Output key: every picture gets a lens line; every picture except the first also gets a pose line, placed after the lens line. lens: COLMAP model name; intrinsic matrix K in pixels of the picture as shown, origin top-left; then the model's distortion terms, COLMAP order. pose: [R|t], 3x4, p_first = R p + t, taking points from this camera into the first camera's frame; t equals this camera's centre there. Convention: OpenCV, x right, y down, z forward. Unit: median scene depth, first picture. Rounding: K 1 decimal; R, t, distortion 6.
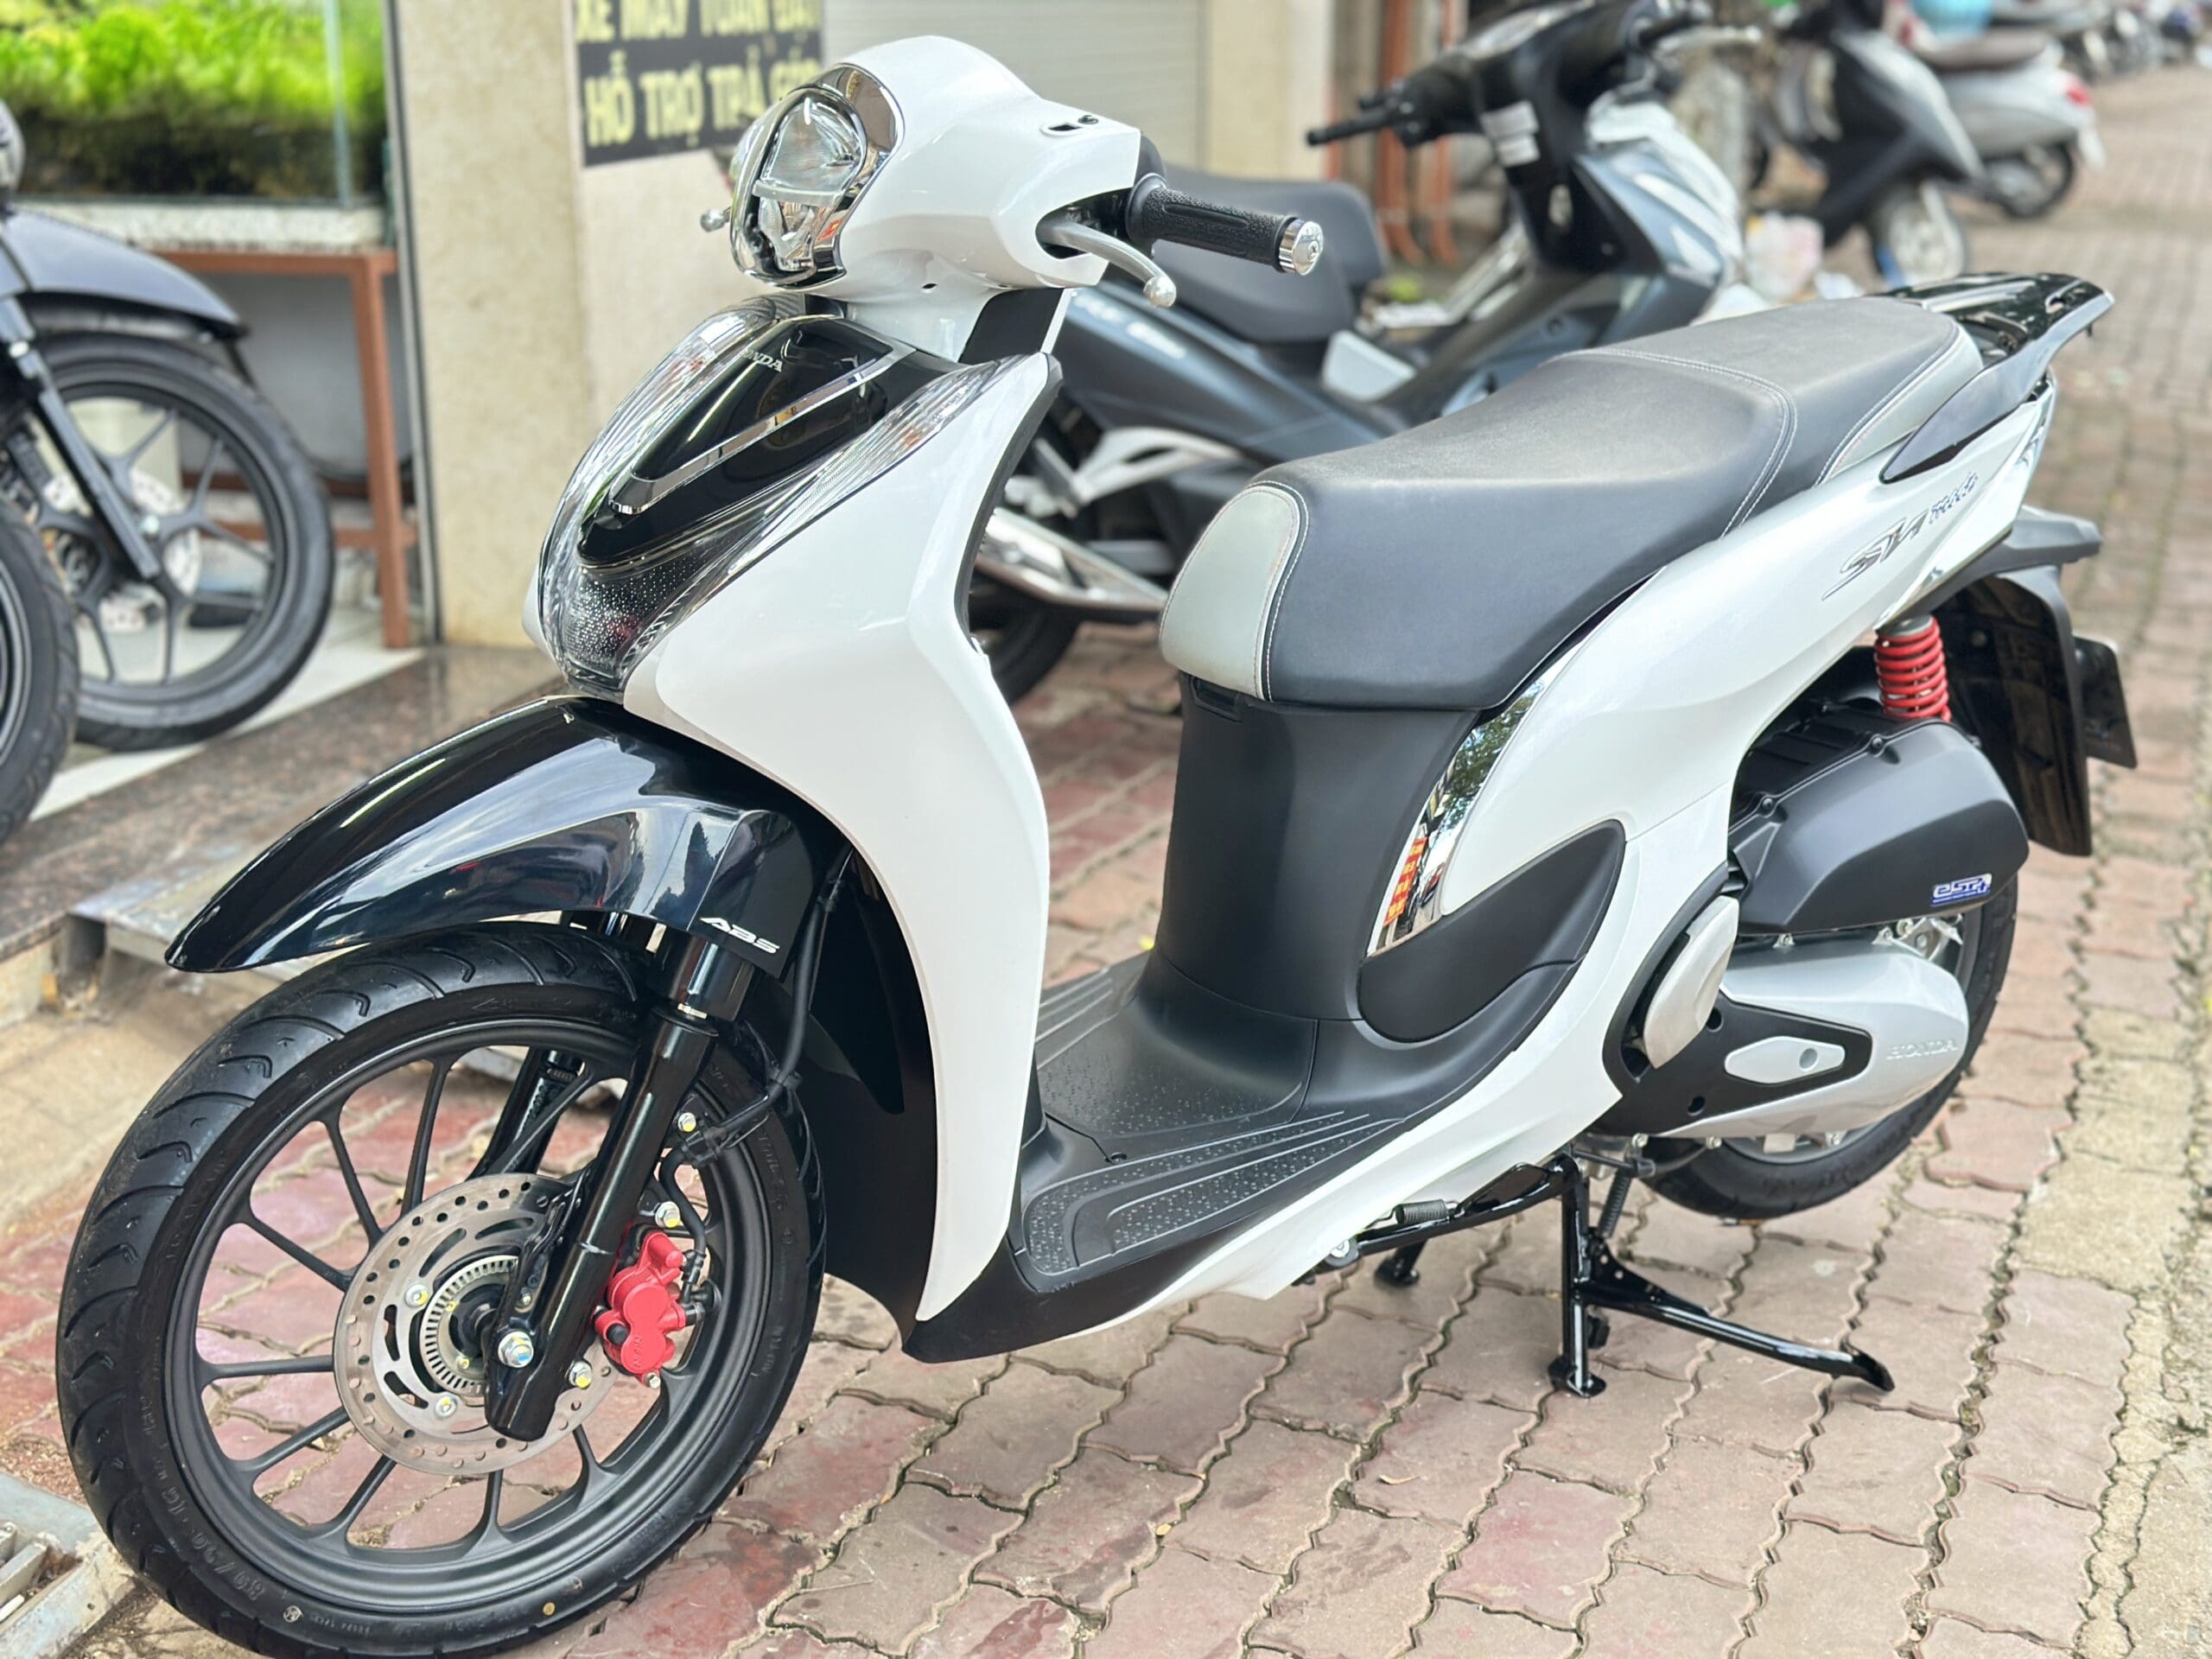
lens RADIAL K [[3101.8, 0, 1099.4], [0, 3101.8, 837.9], [0, 0, 1]] dist [0.205131, -0.442513]
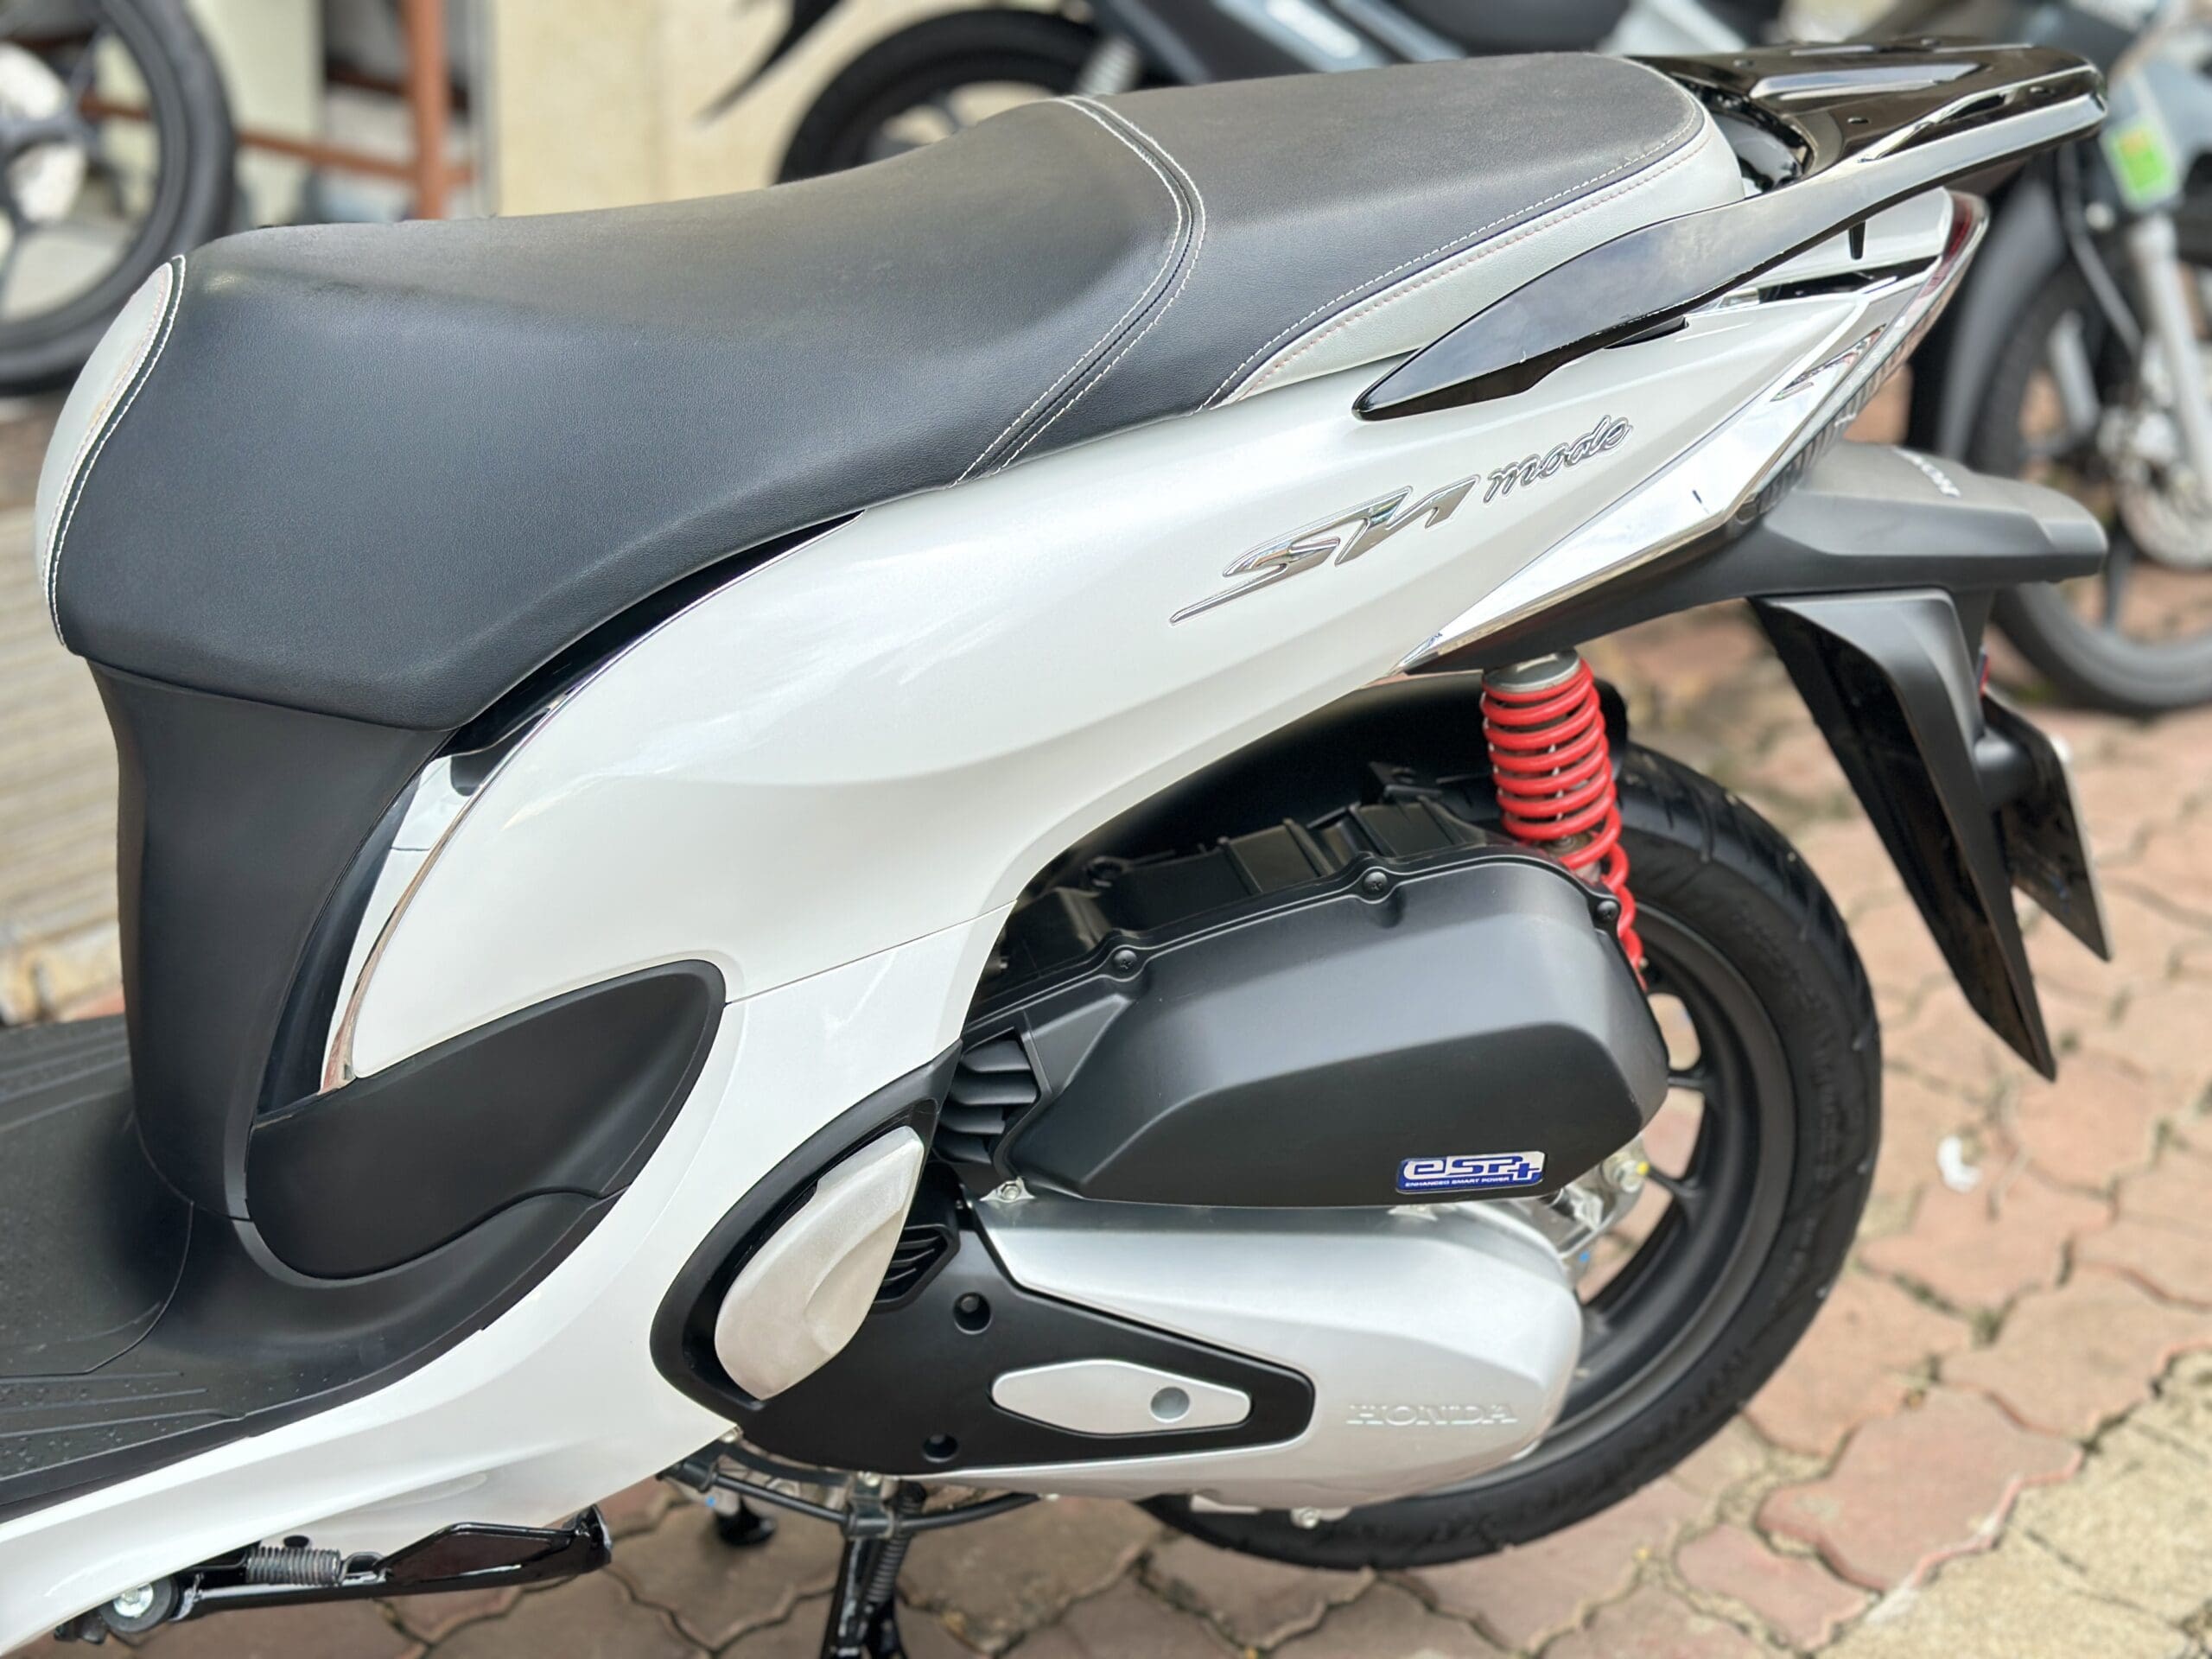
lens RADIAL K [[3101.8, 0, 1099.4], [0, 3101.8, 837.9], [0, 0, 1]] dist [0.205131, -0.442513]
pose [[0.936659, 0.184436, -0.297747, 0.412493], [-0.149062, 0.979202, 0.137634, -0.119664], [0.316939, -0.084534, 0.944671, 0.535031]]
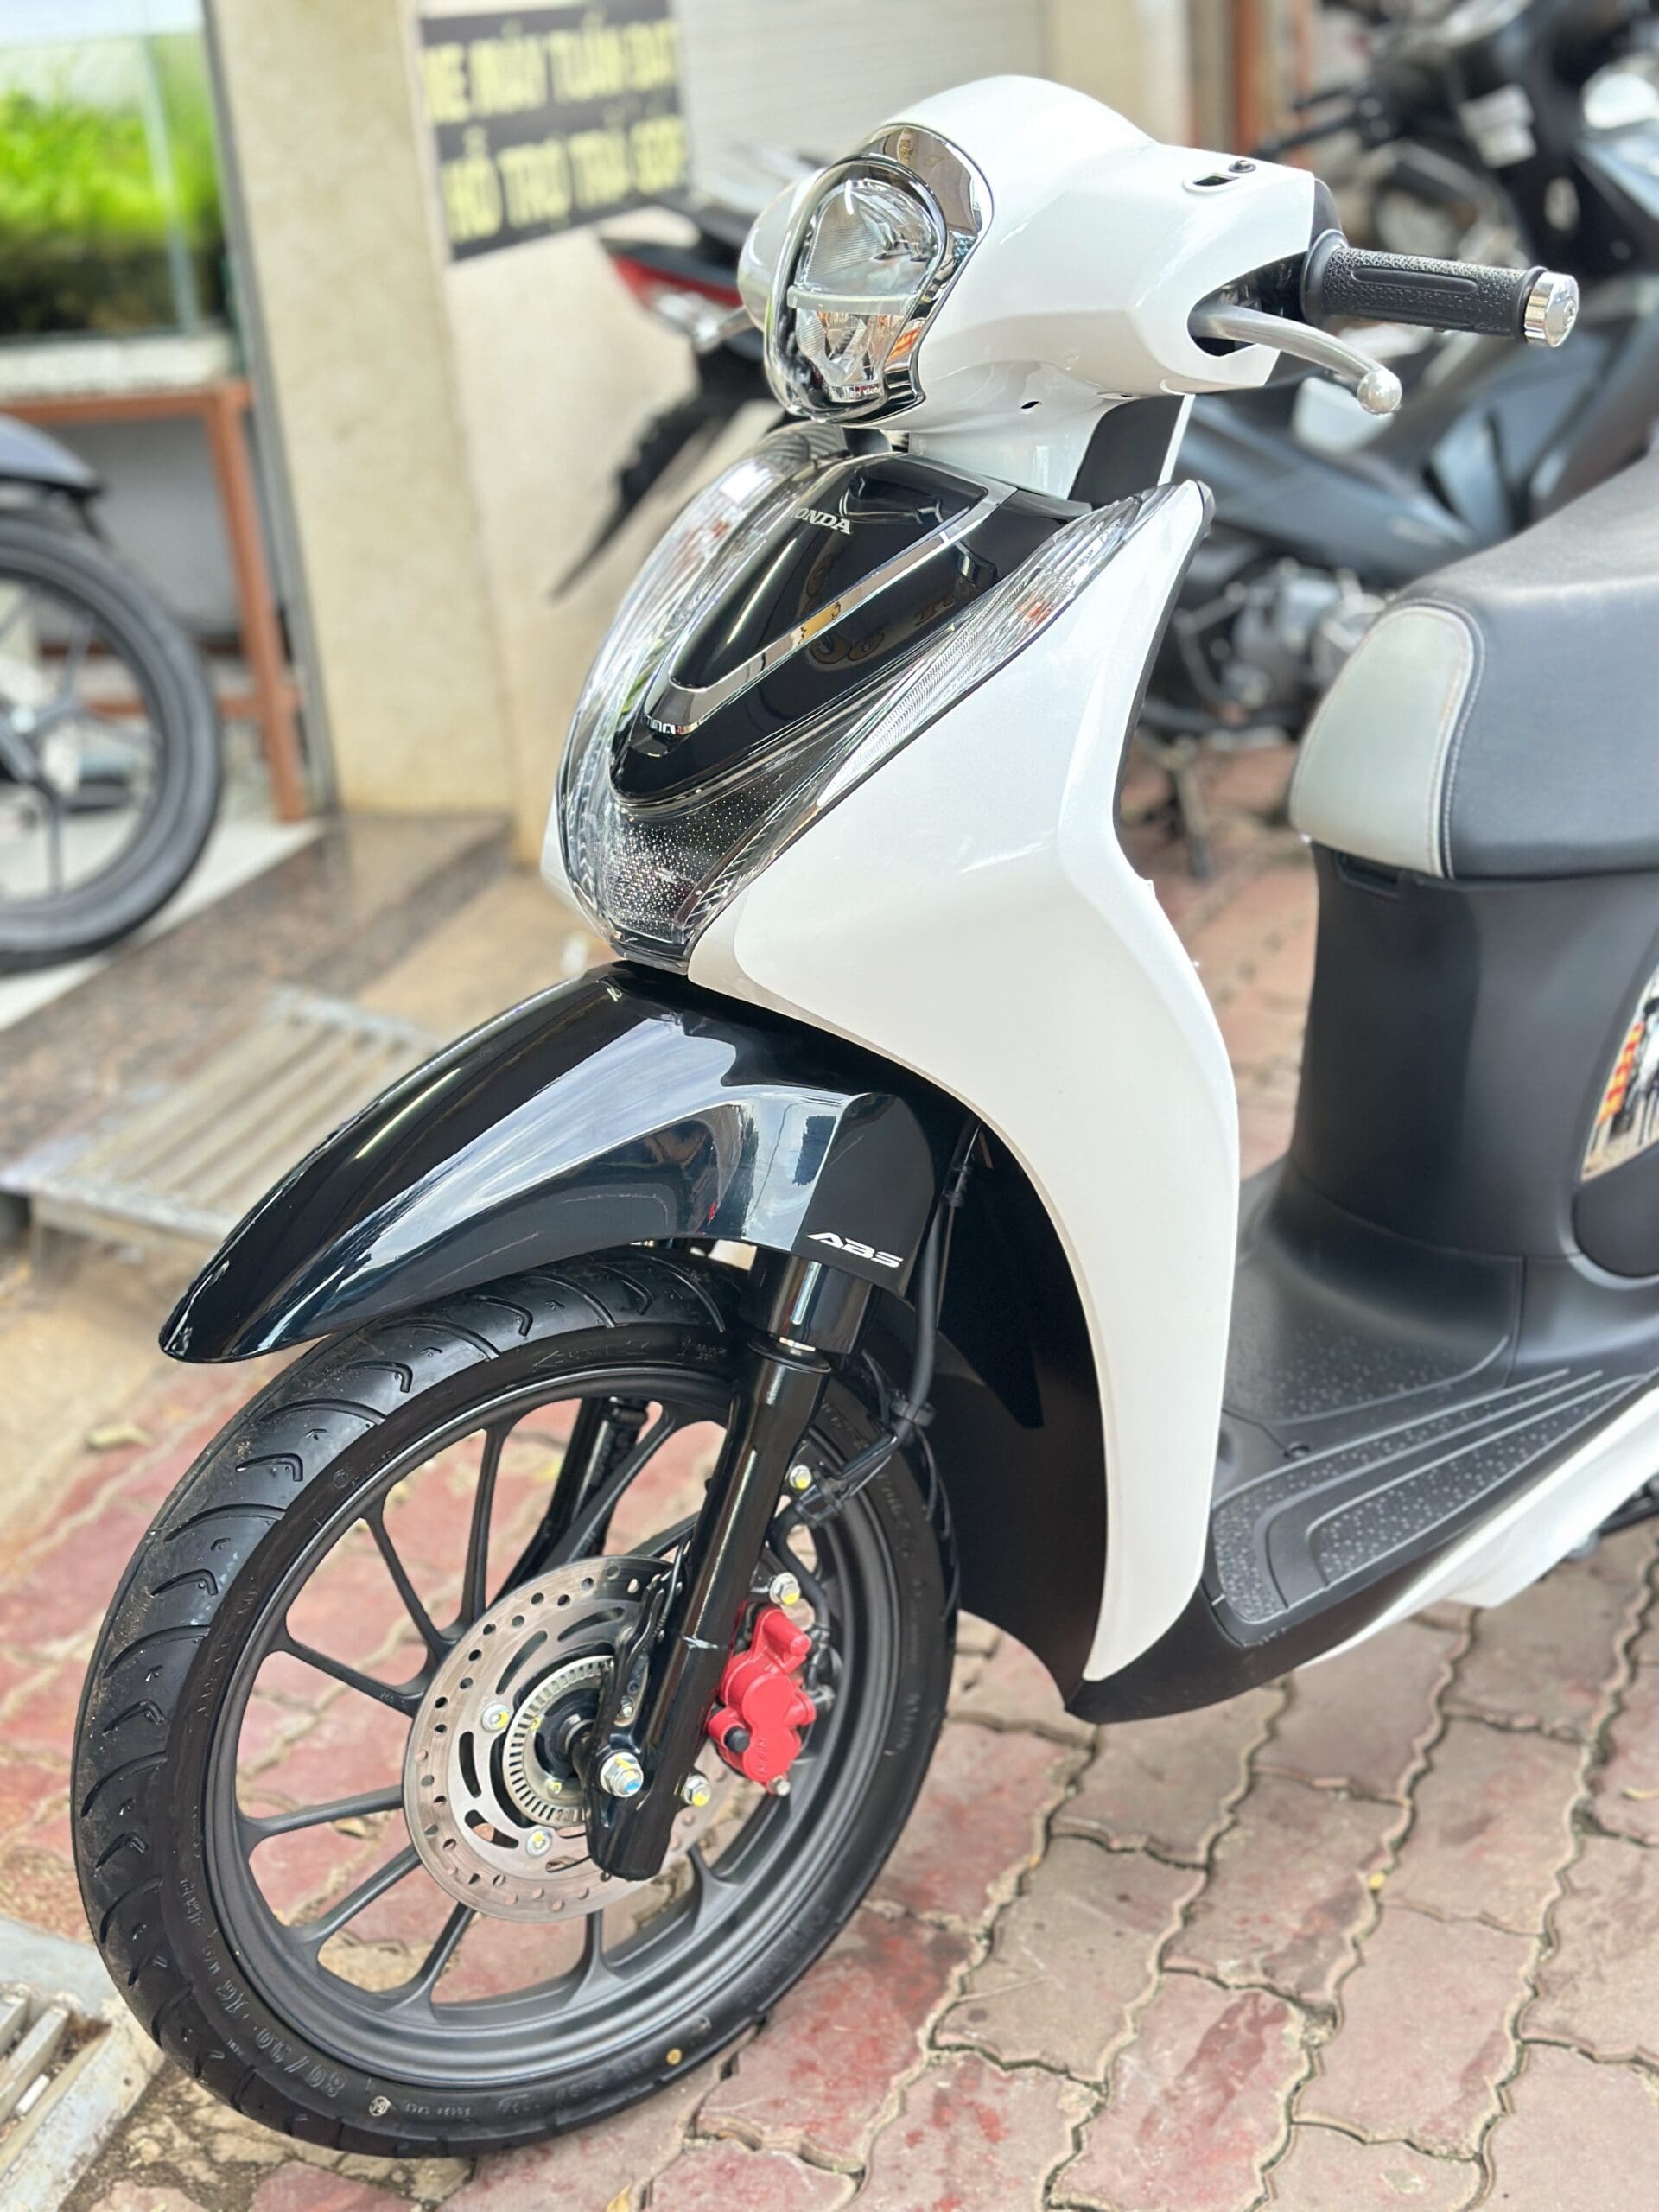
lens RADIAL K [[3101.8, 0, 820.5], [0, 3101.8, 1099.8], [0, 0, 1]] dist [0.205131, -0.442513]
pose [[0.995980, -0.079761, -0.040760, -0.080822], [0.082328, 0.994433, 0.065760, -0.054945], [0.035288, -0.068851, 0.997003, 0.189394]]
